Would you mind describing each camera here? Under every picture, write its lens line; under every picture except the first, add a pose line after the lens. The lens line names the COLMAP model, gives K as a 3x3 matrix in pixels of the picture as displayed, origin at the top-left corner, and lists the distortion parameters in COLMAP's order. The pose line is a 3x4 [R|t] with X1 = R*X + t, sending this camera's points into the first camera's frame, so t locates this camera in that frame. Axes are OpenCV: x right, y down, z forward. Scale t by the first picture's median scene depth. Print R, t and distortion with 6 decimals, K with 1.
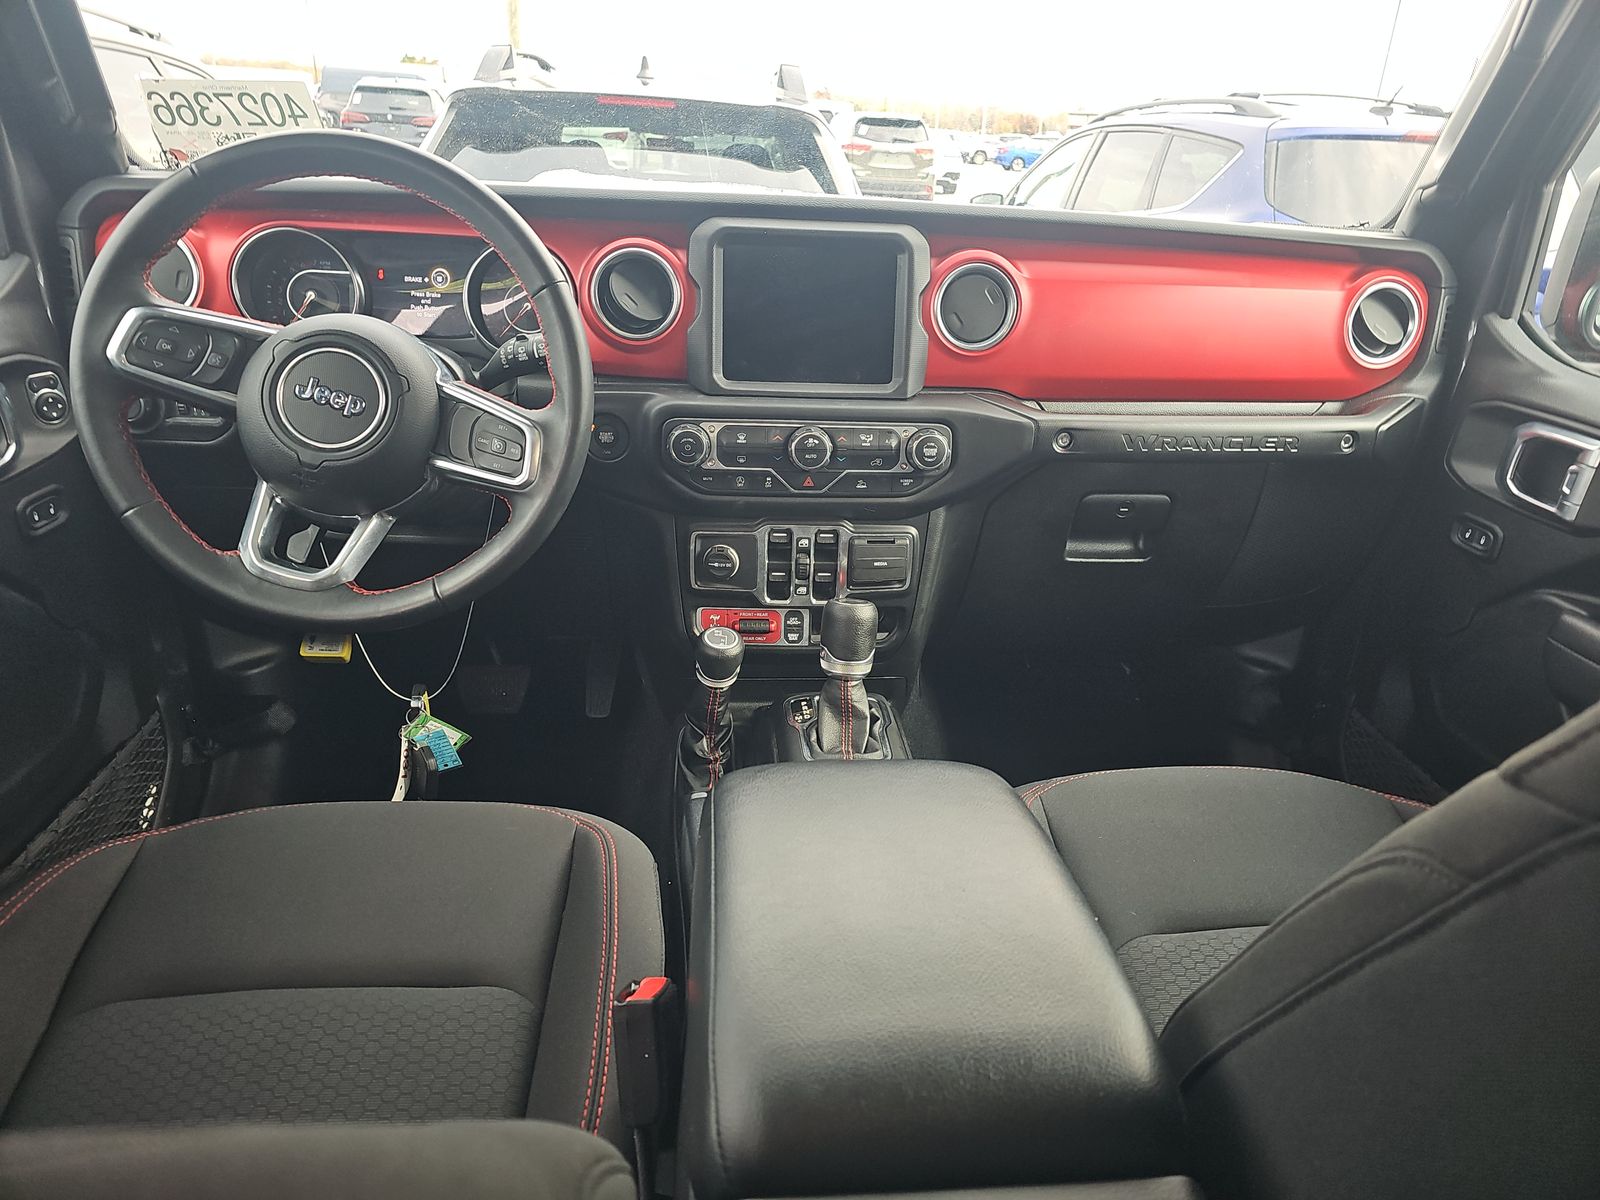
lens RADIAL K [[983.9, 0, 802.0], [0, 983.9, 598.3], [0, 0, 1]] dist [0.058155, -0.040406]
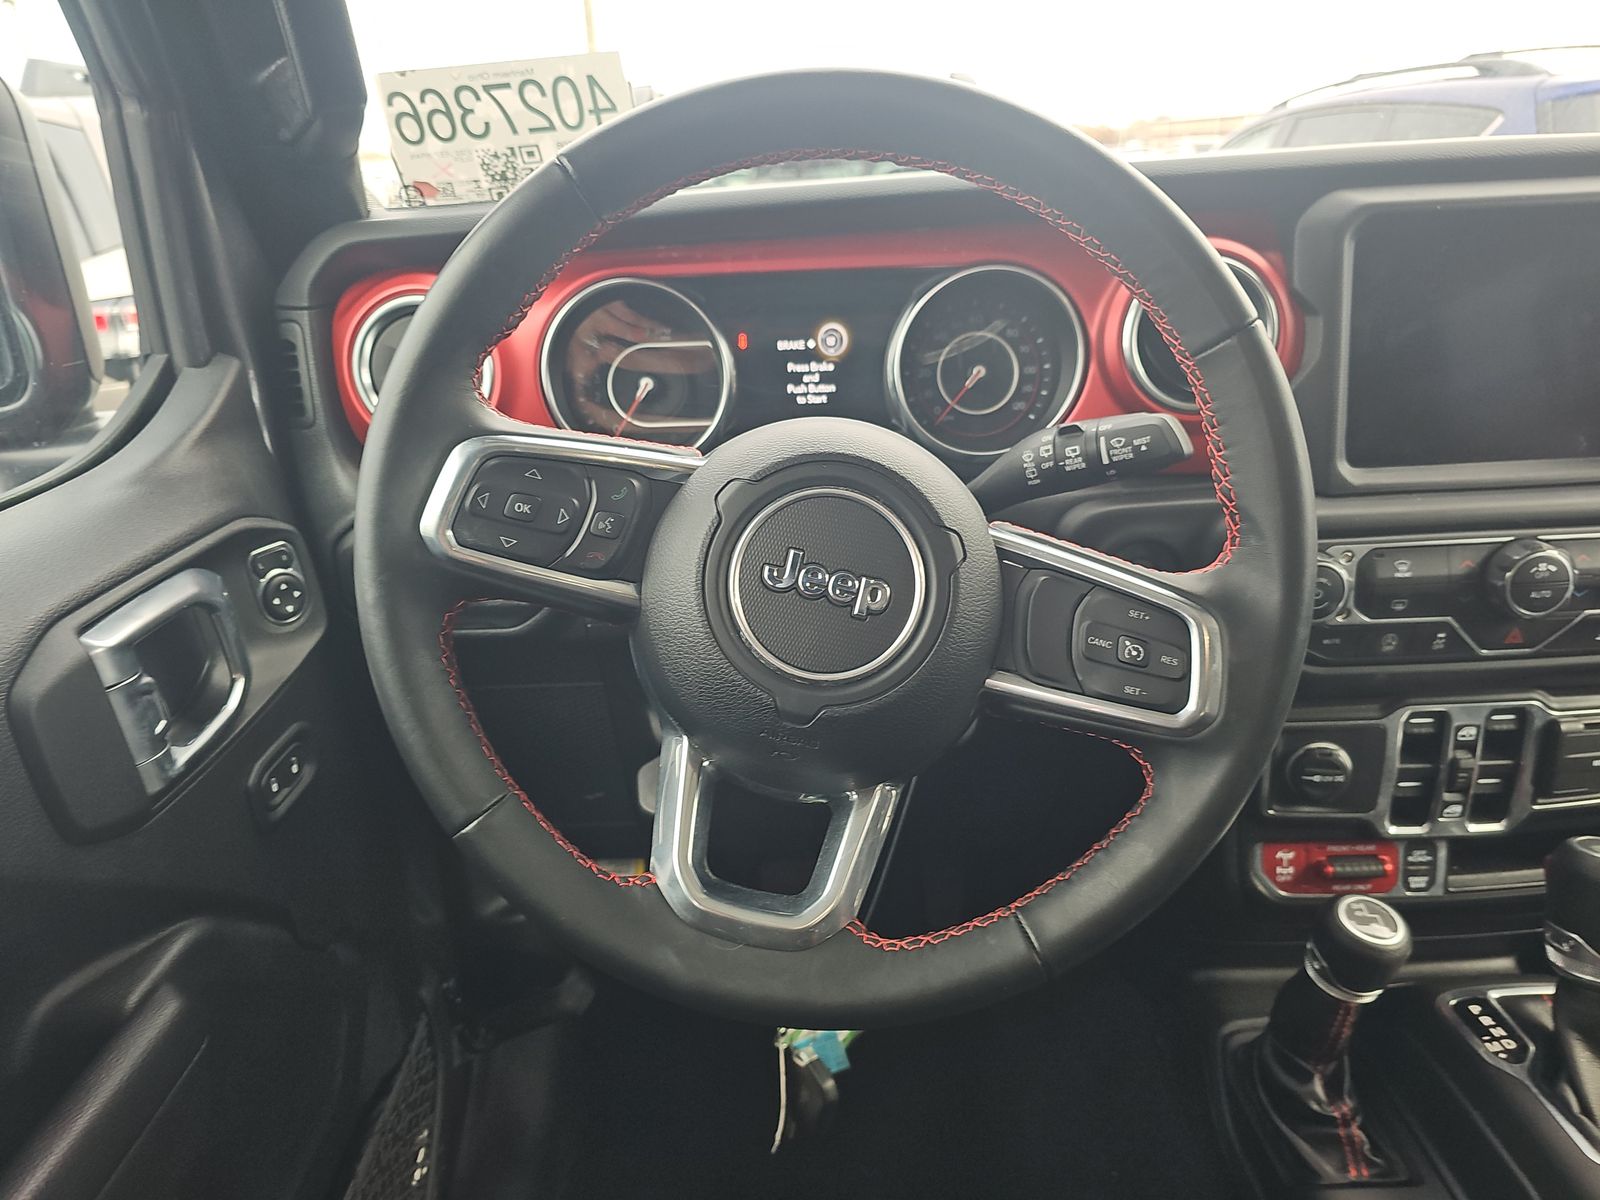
lens RADIAL K [[1019.9, 0, 798.4], [0, 1019.9, 631.4], [0, 0, 1]] dist [0.060405, -0.058070]
pose [[0.993031, -0.052188, -0.105666, -0.339464], [0.050407, 0.998539, -0.019453, -0.130913], [0.106527, 0.013991, 0.994211, 0.370991]]
